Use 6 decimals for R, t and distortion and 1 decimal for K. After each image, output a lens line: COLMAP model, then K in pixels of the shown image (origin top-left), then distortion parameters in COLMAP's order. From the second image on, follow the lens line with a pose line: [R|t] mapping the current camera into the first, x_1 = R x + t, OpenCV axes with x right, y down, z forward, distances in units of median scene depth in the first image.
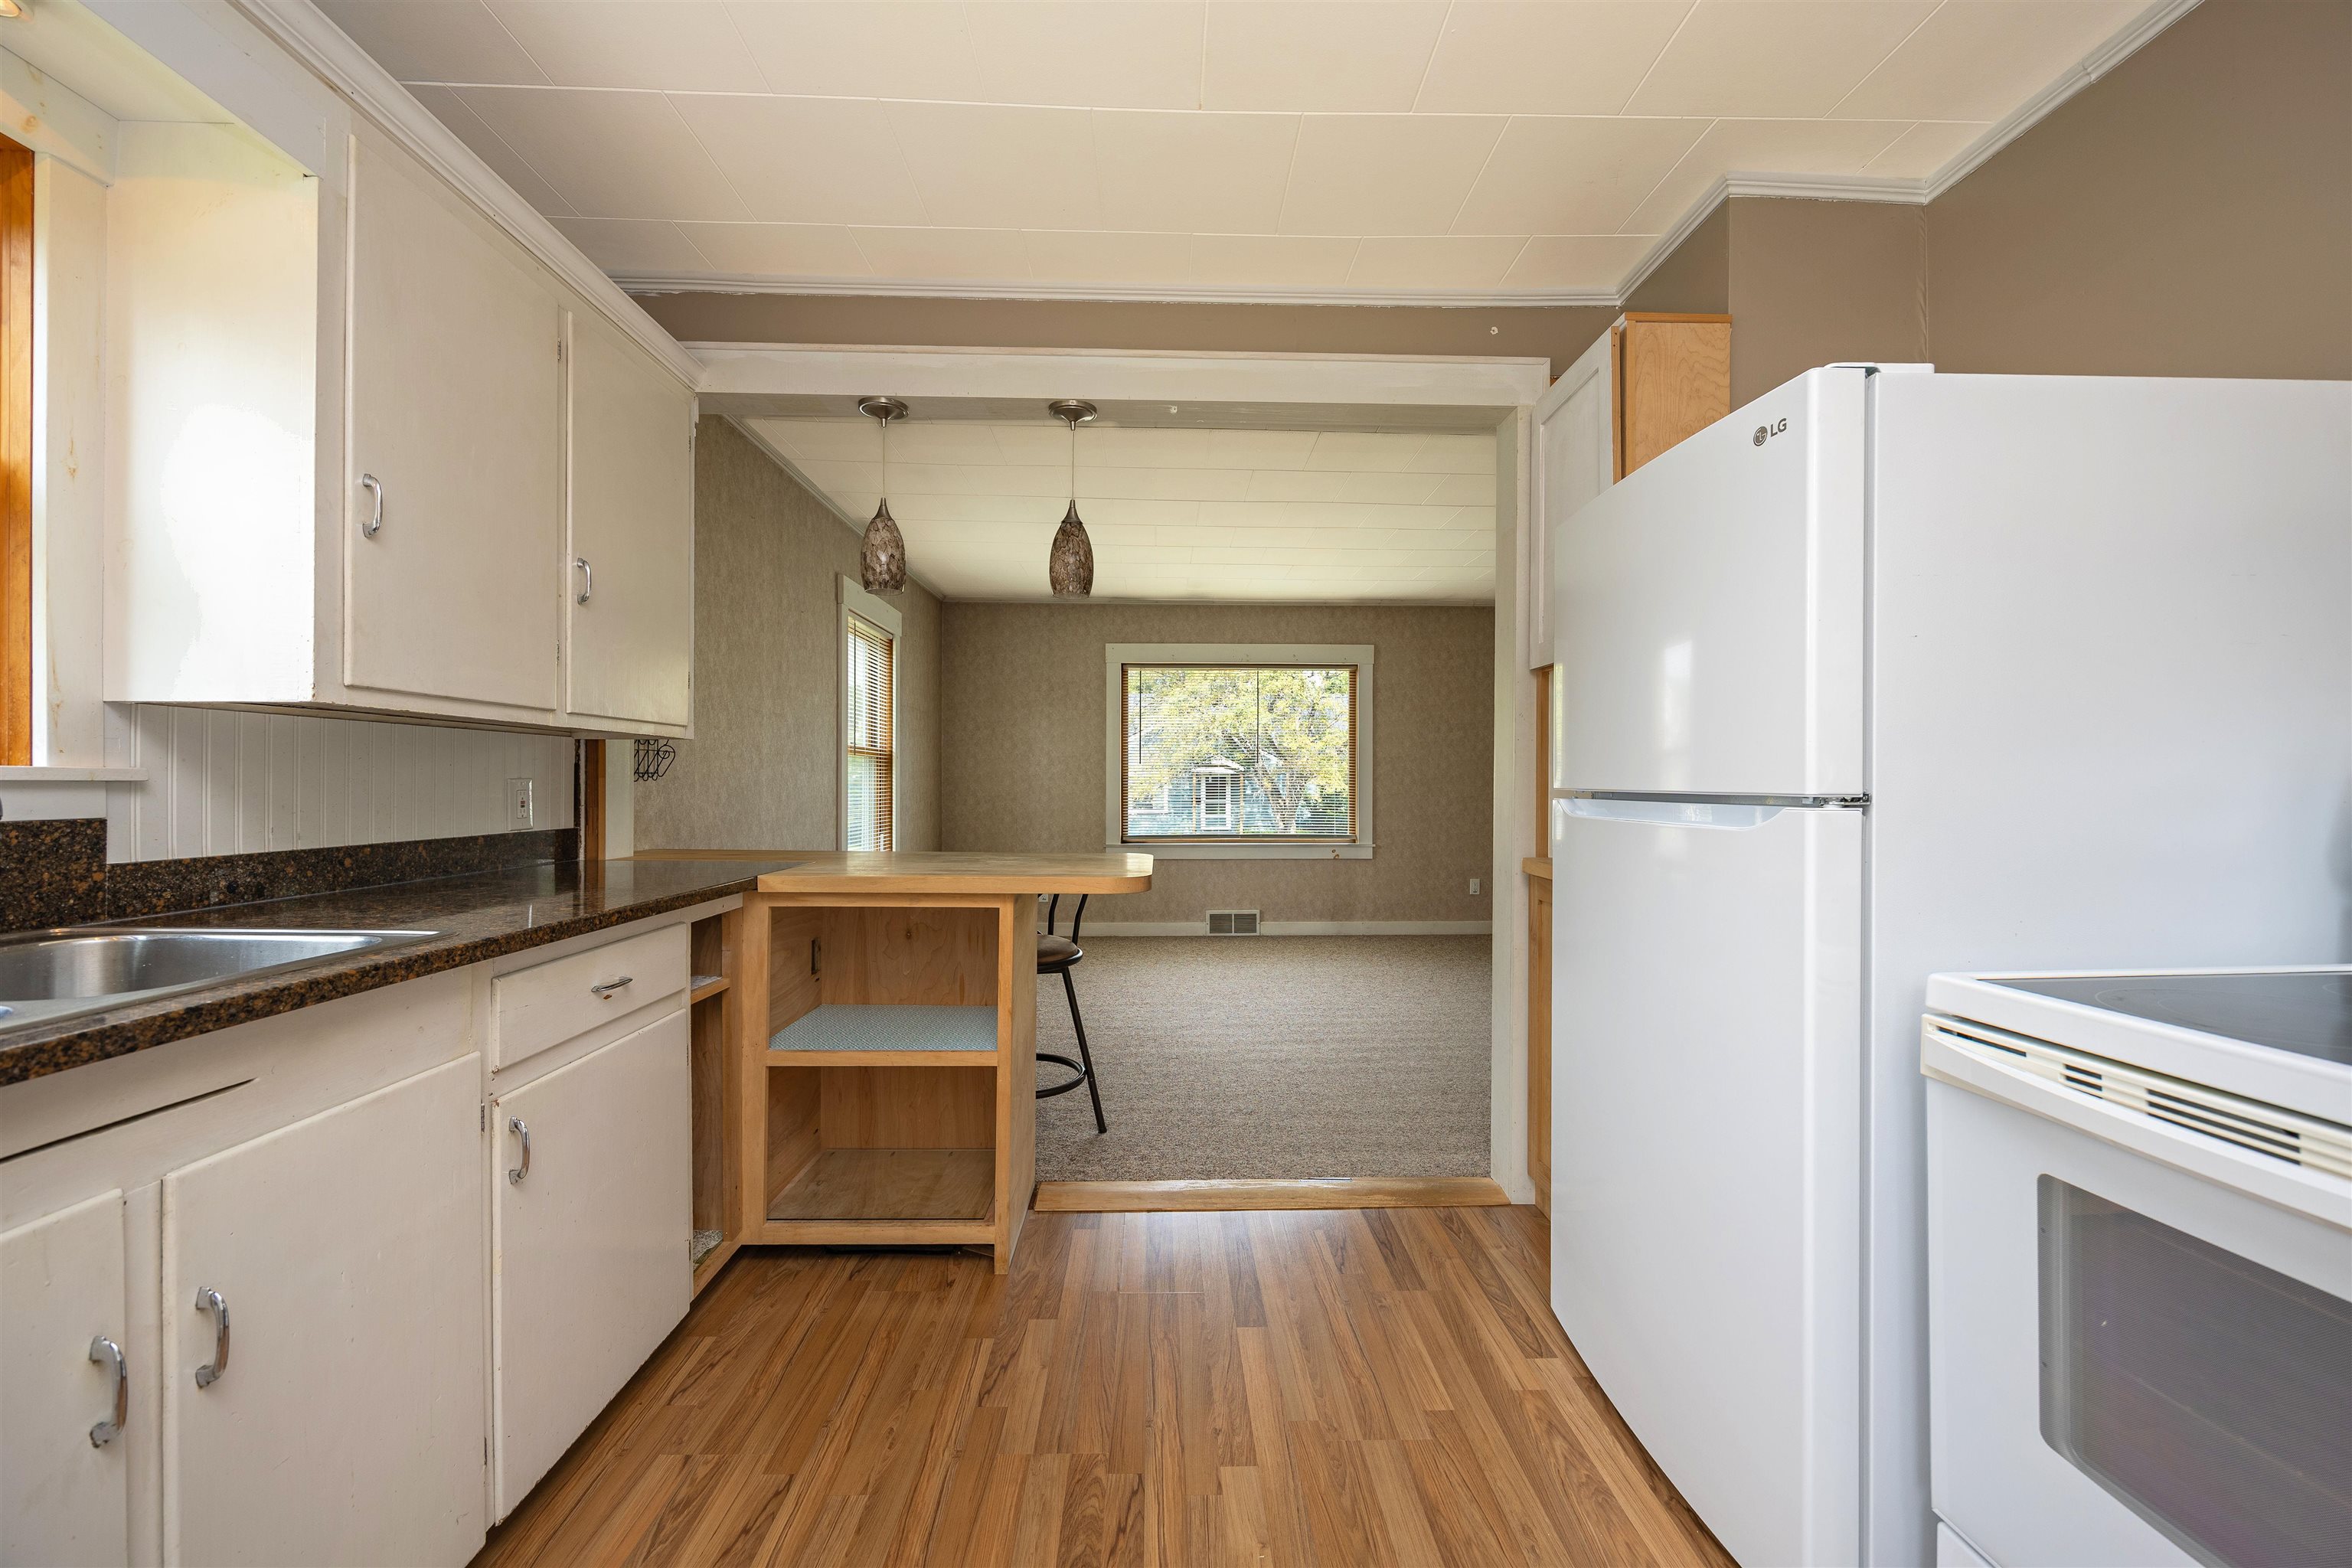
lens RADIAL K [[898.7, 0, 1179.4], [0, 898.7, 785.6], [0, 0, 1]] dist [-0.003934, 0.000592]
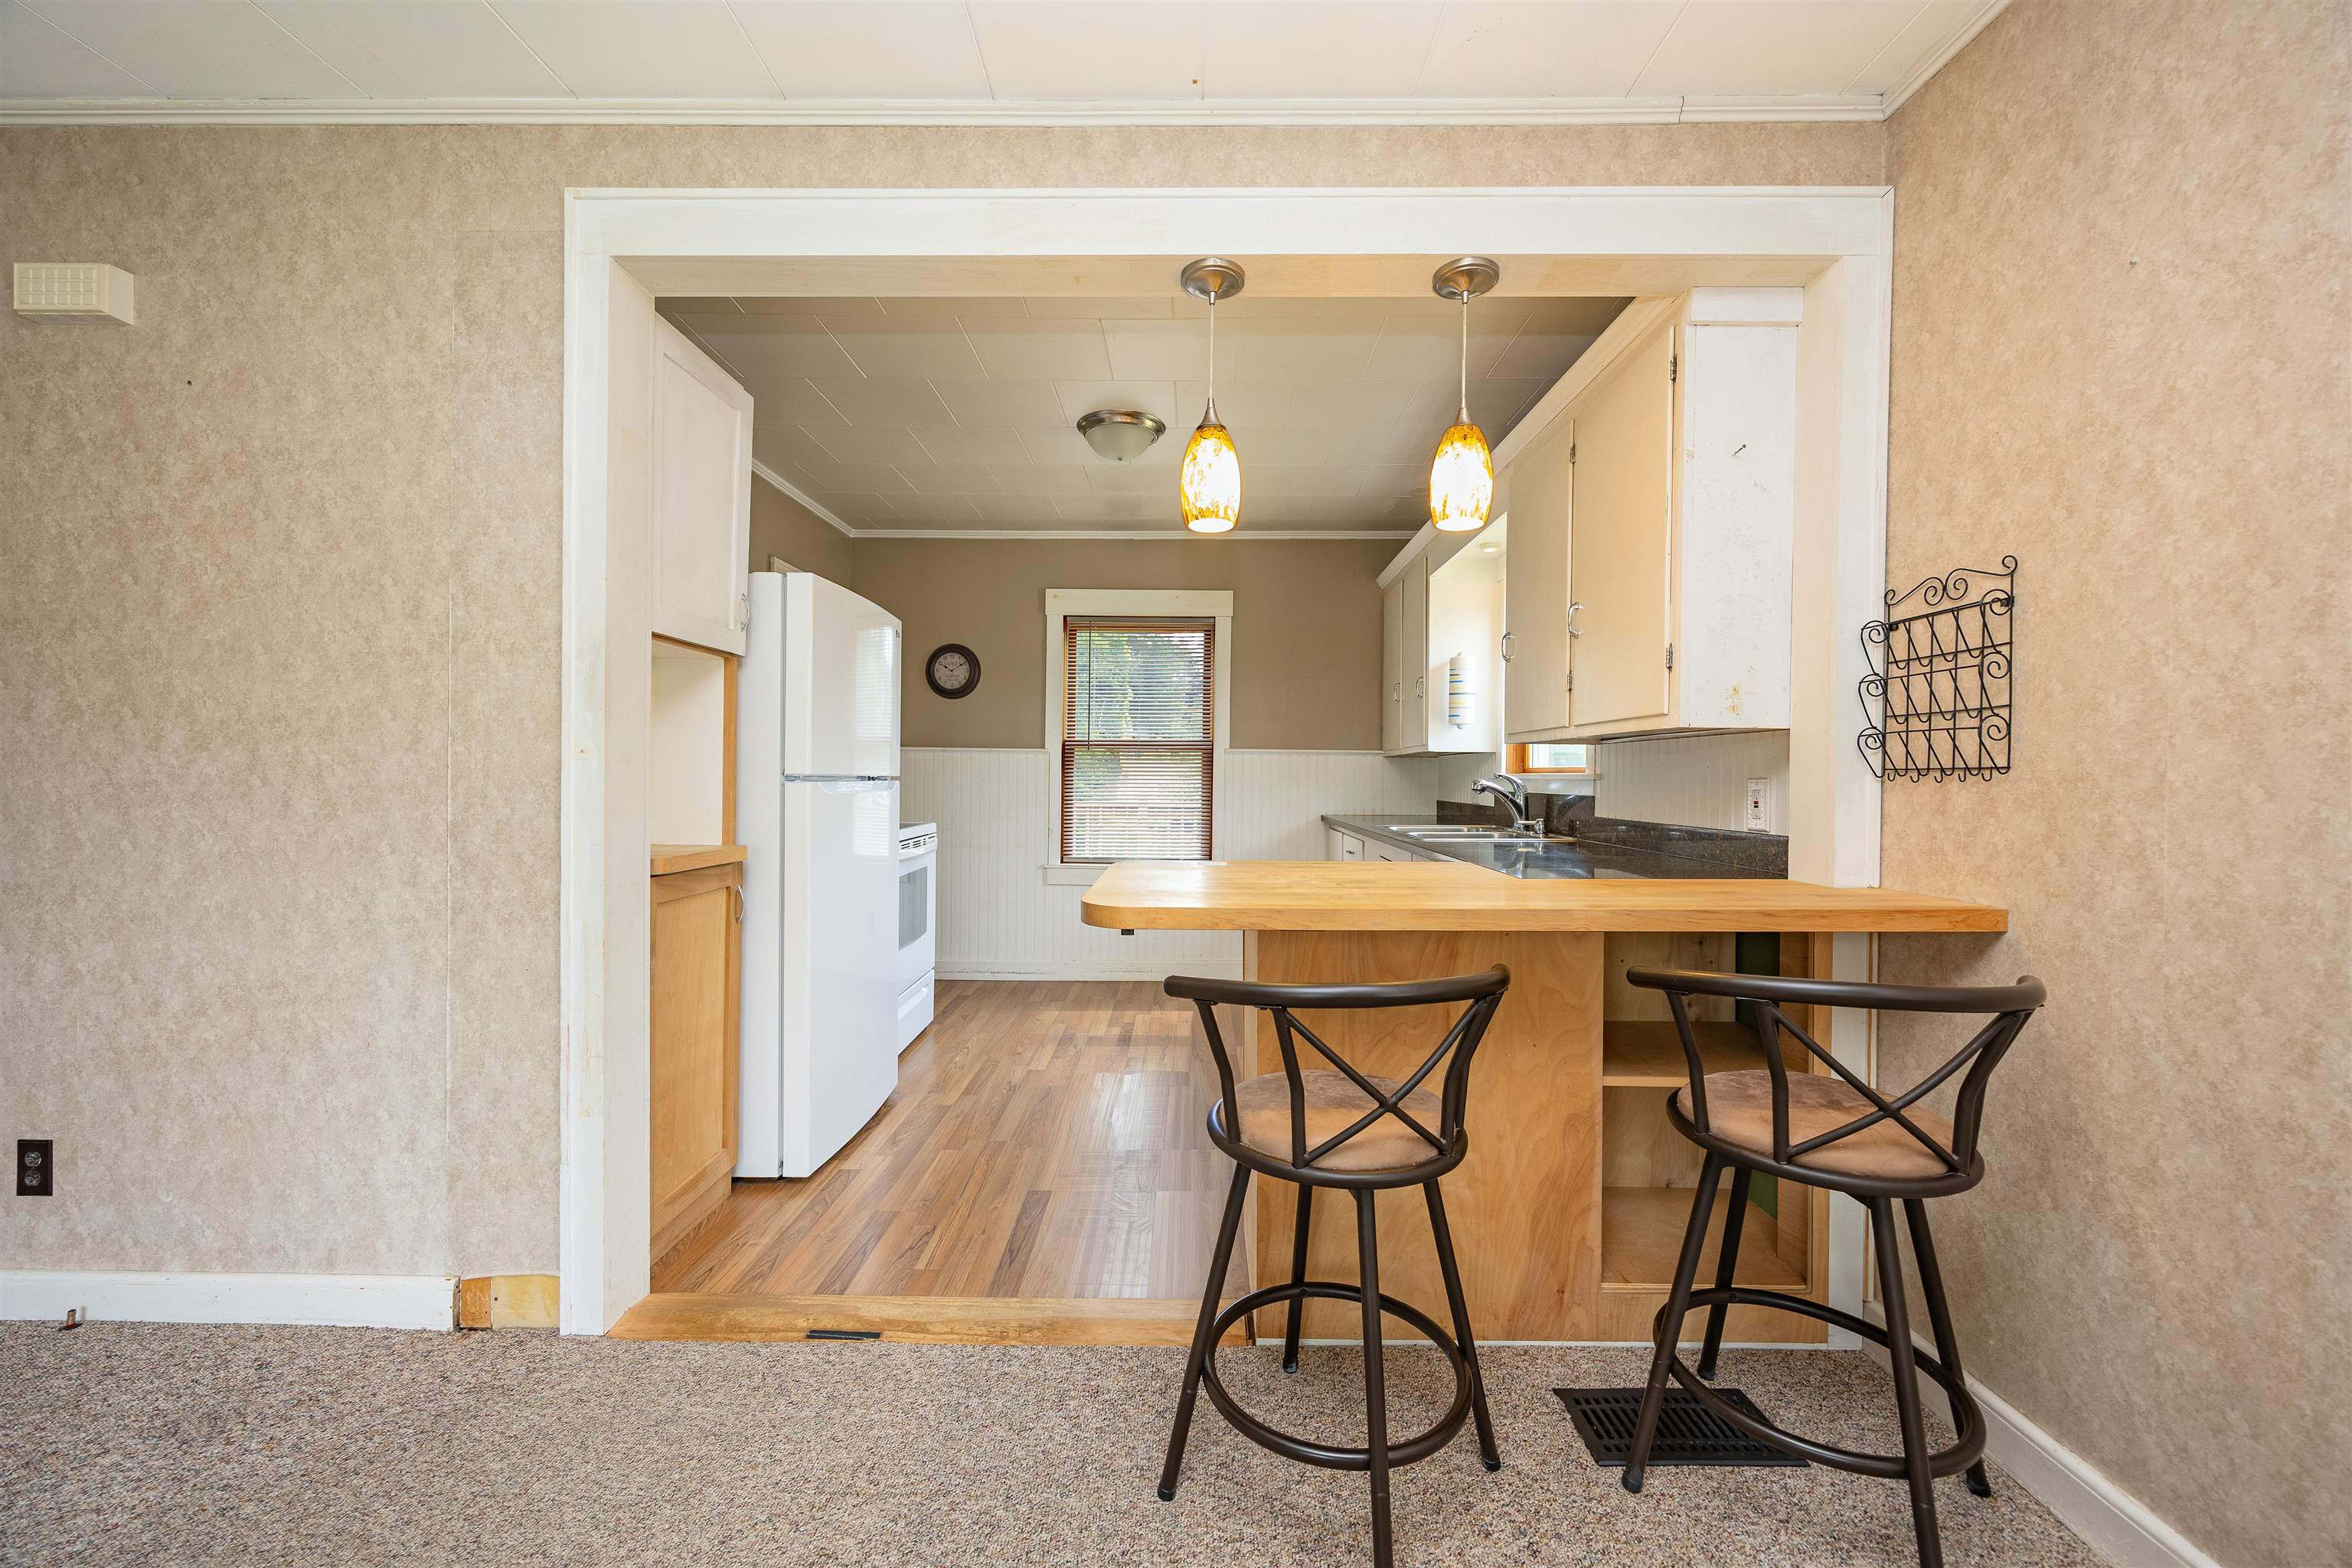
lens RADIAL K [[898.7, 0, 1177.4], [0, 898.7, 786.1], [0, 0, 1]] dist [-0.003934, 0.000592]
pose [[-0.999142, -0.014952, 0.038632, -0.122747], [-0.014419, 0.999797, 0.014038, -0.004158], [-0.038834, 0.013469, -0.999155, 1.780451]]
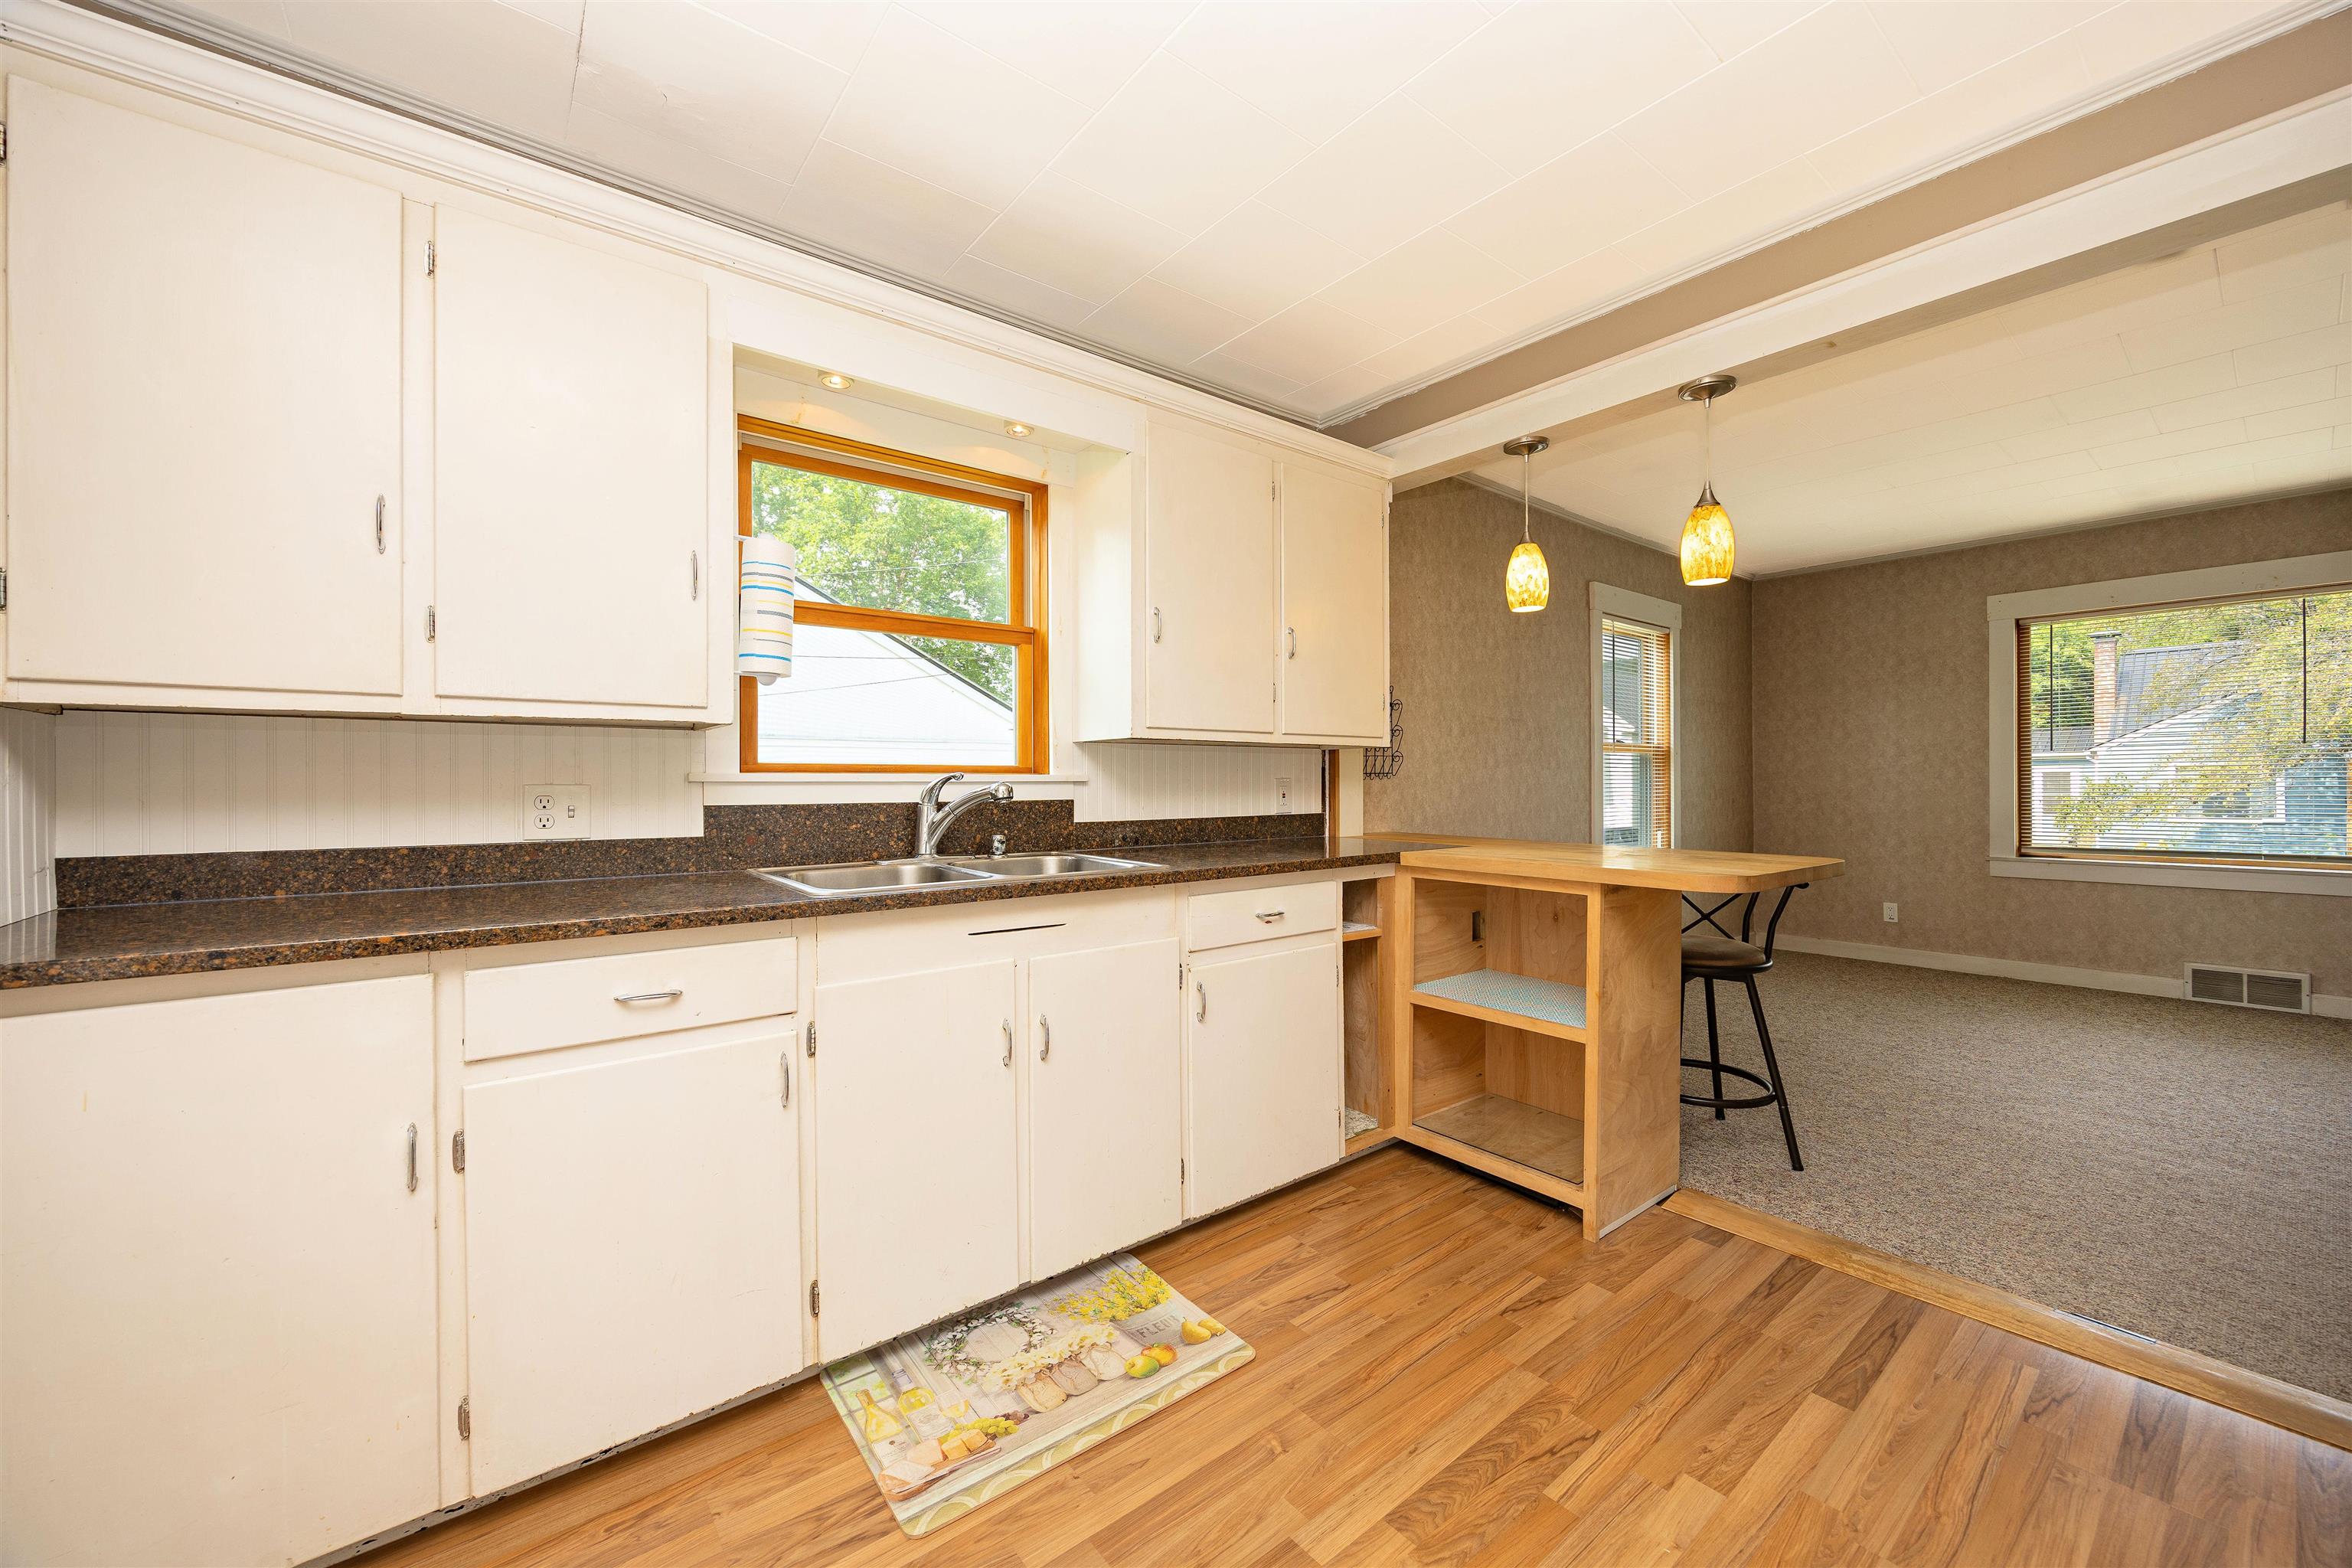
lens RADIAL K [[898.7, 0, 1191.4], [0, 898.7, 784.6], [0, 0, 1]] dist [-0.003934, 0.000592]
pose [[0.605150, -0.006006, -0.796089, 0.311742], [0.005865, 0.999978, -0.003086, 0.005629], [0.796090, -0.002801, 0.605172, -0.010564]]
